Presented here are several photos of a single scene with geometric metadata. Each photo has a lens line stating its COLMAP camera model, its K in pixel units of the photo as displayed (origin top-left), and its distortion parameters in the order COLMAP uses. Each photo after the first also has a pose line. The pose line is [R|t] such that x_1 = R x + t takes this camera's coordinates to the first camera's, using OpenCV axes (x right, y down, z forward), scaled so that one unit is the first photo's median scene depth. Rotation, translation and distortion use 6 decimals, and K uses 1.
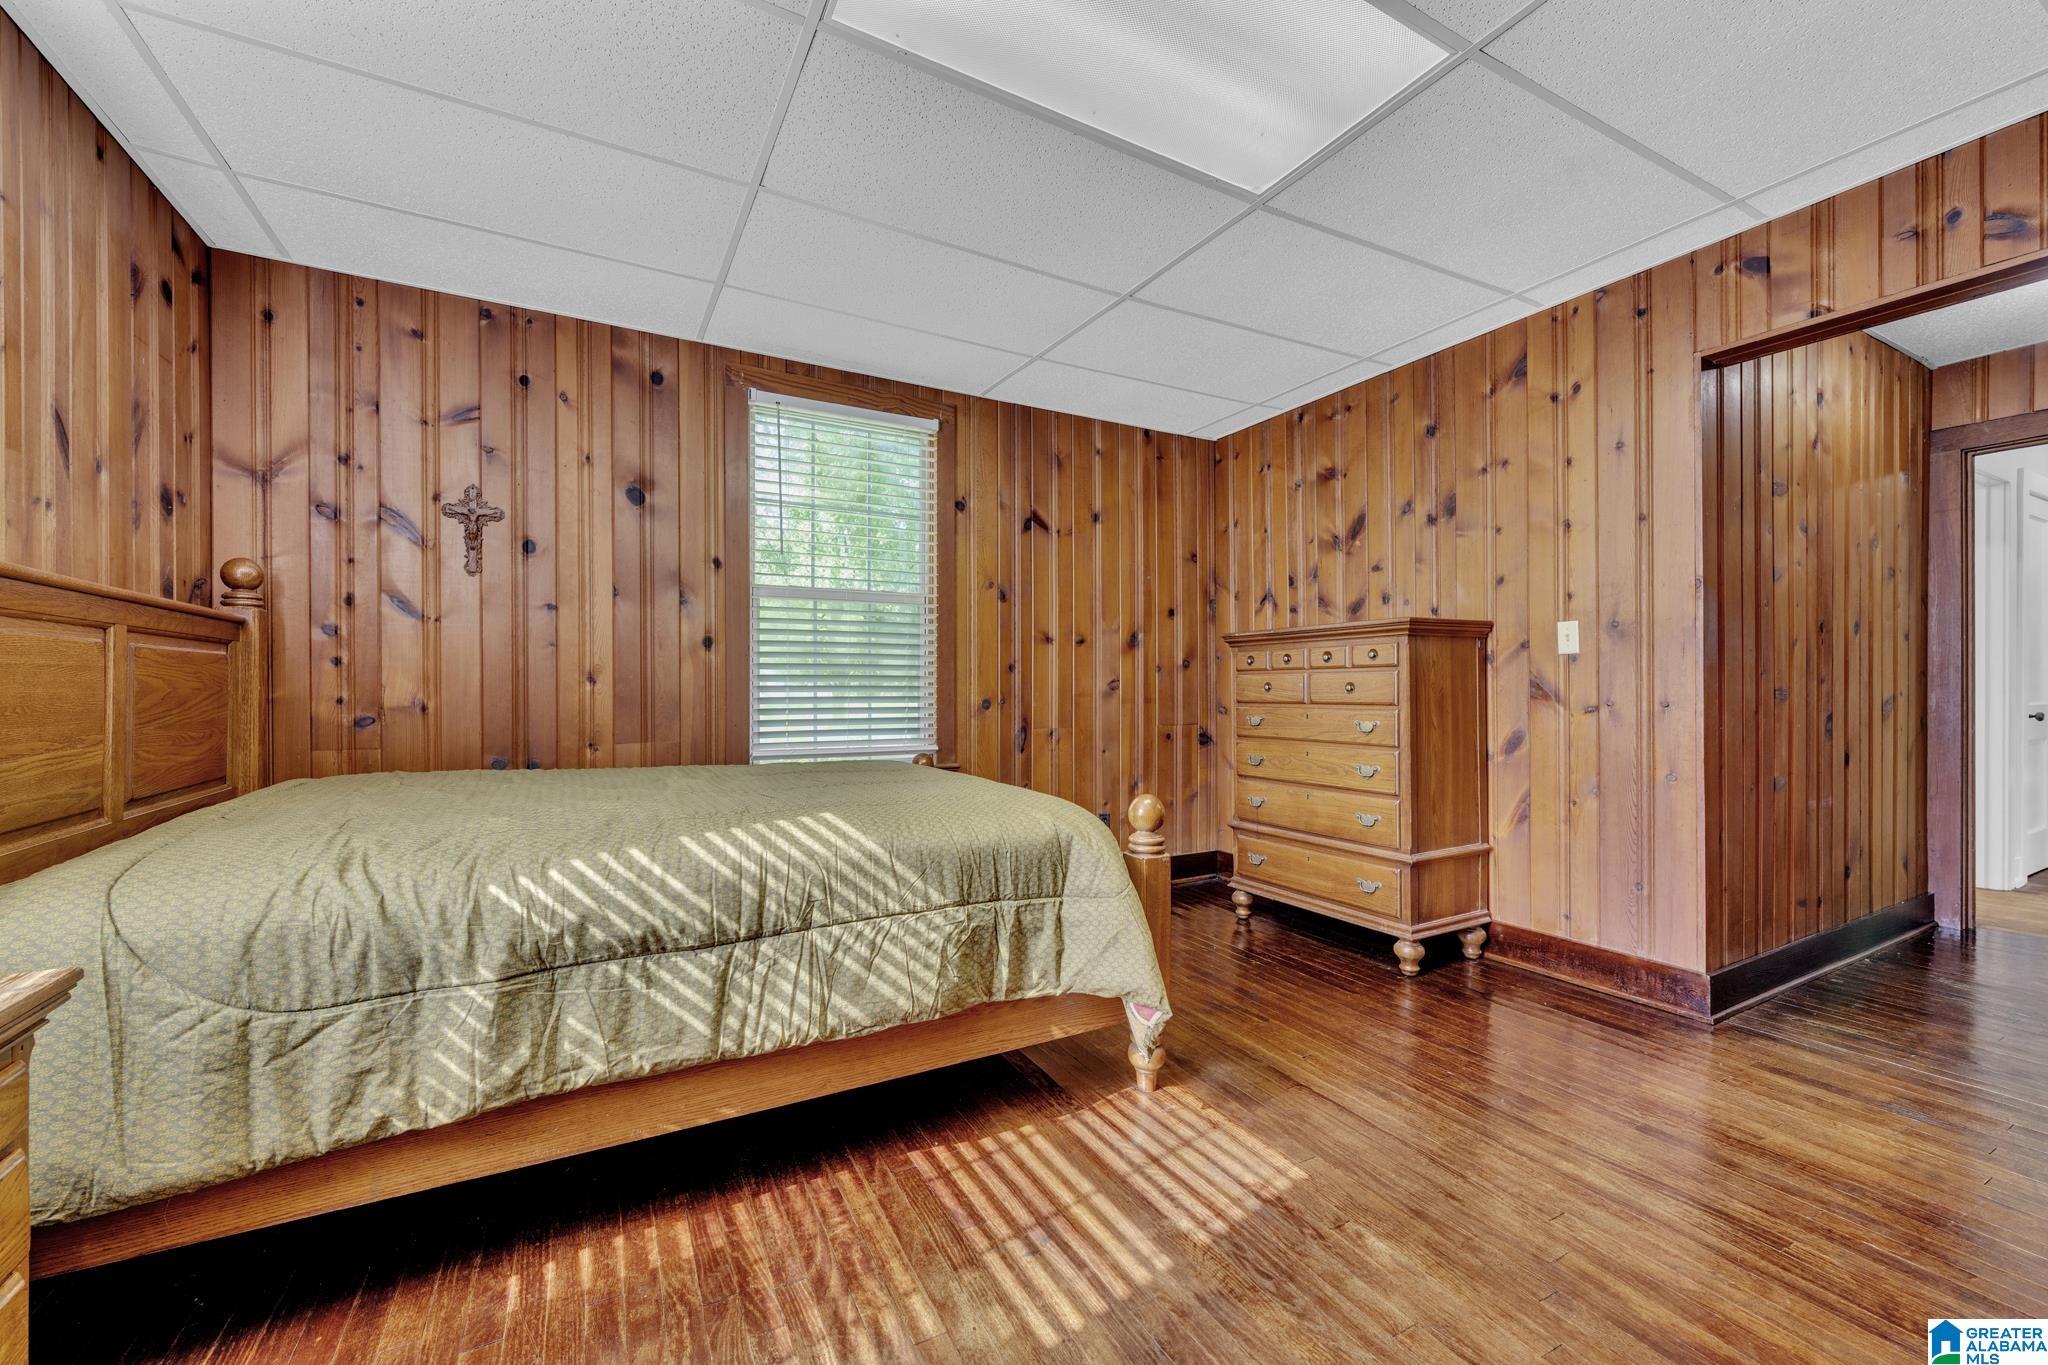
lens RADIAL K [[811.3, 0, 1025.2], [0, 811.3, 683.4], [0, 0, 1]] dist [-0.001333, -0.000060]
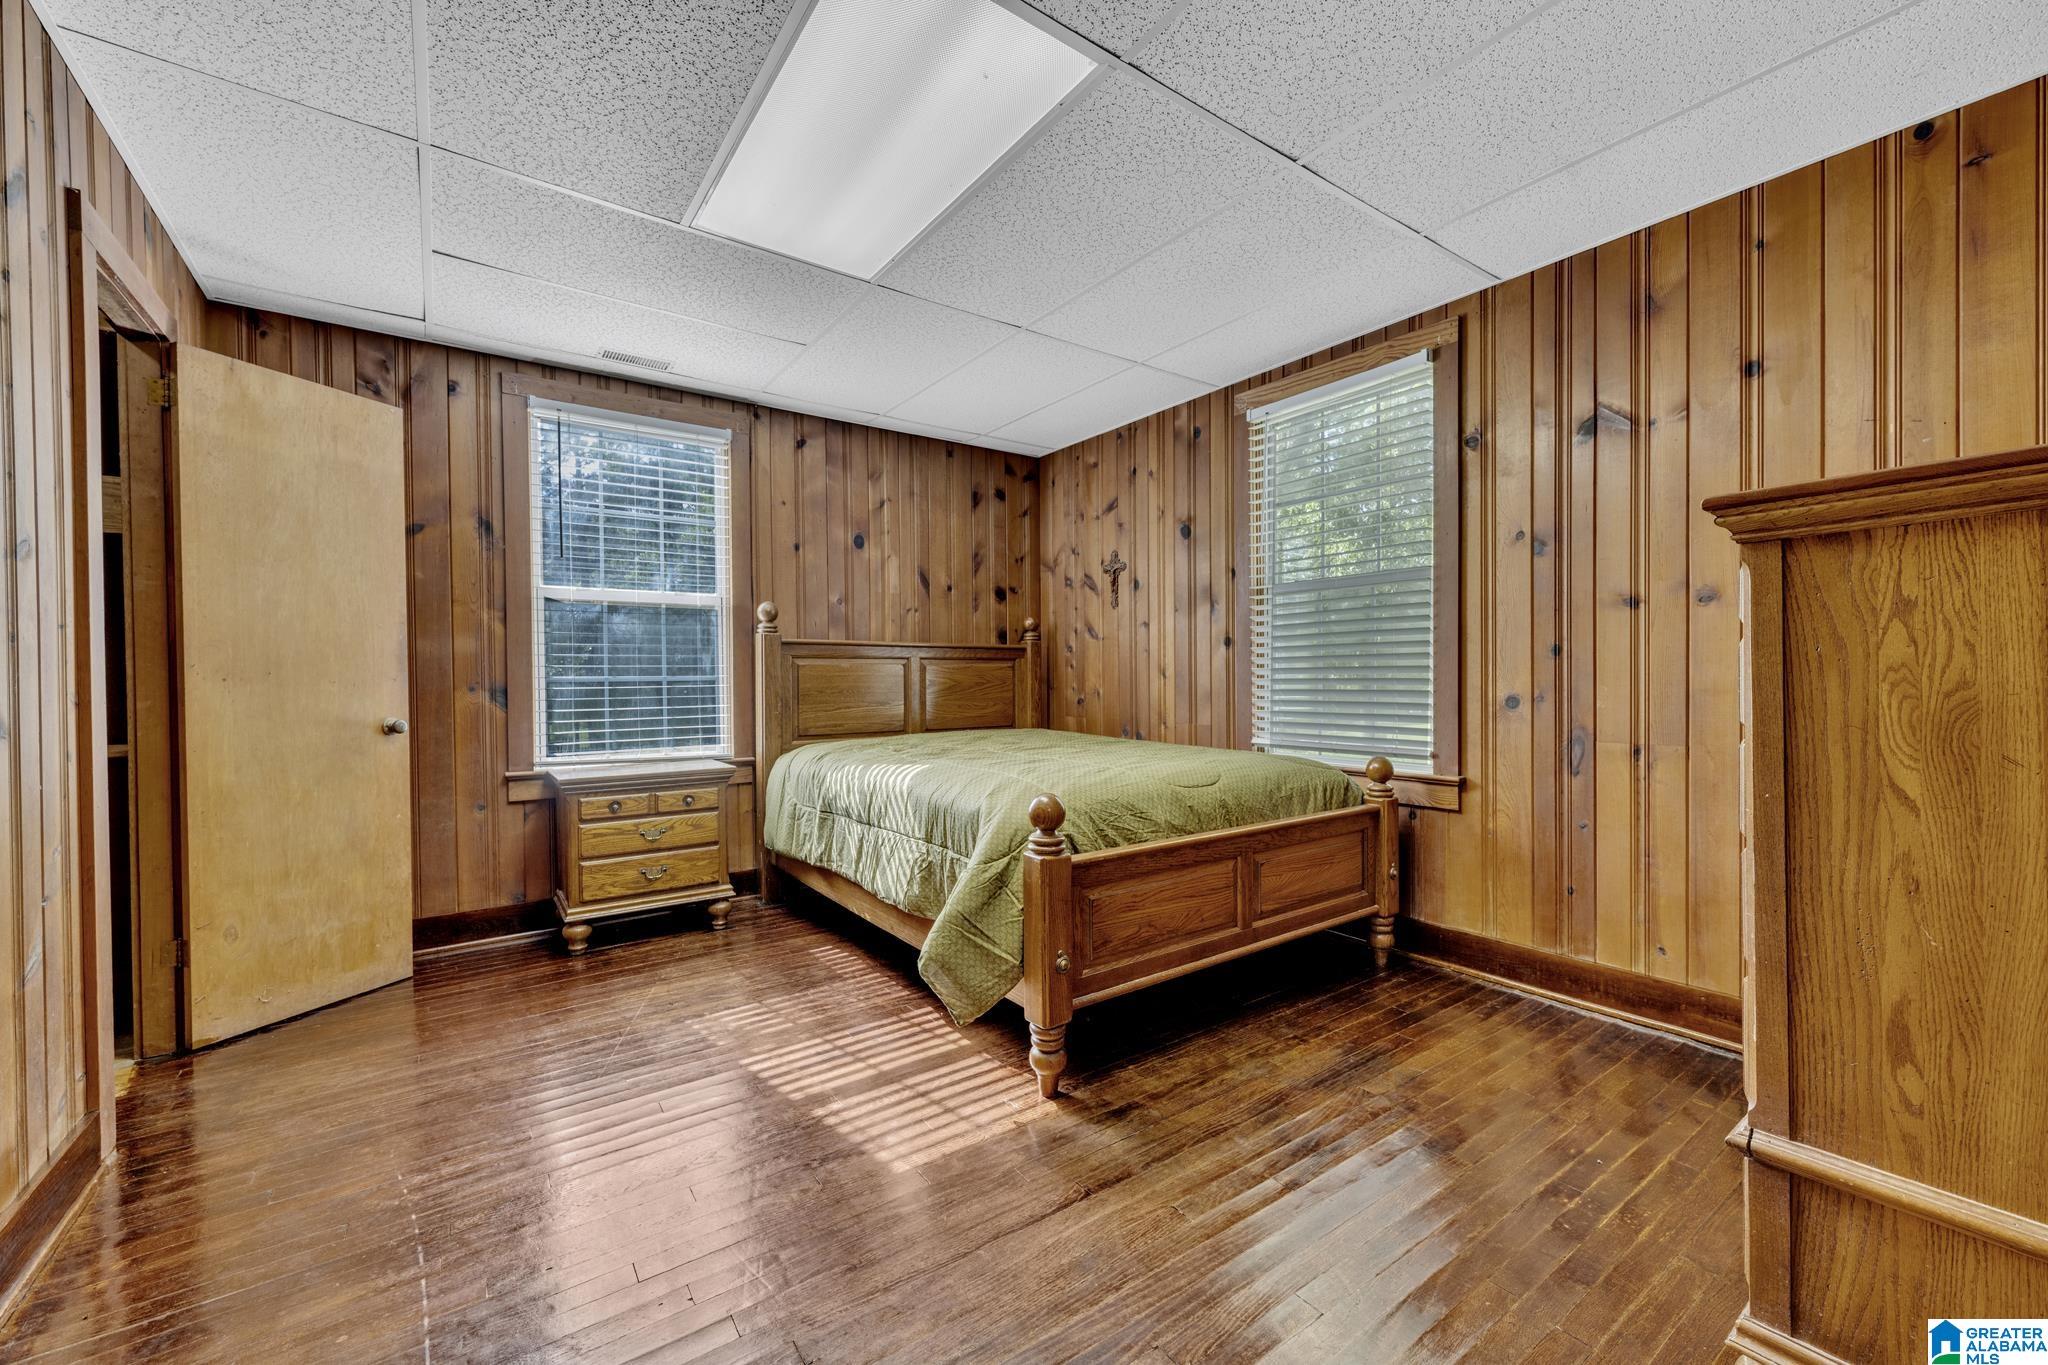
lens RADIAL K [[811.3, 0, 1026.7], [0, 811.3, 689.8], [0, 0, 1]] dist [-0.001333, -0.000060]
pose [[0.118538, 0.010428, -0.992895, 1.265178], [0.012130, 0.999855, 0.011949, 0.001306], [0.992875, -0.013461, 0.118394, 0.980548]]
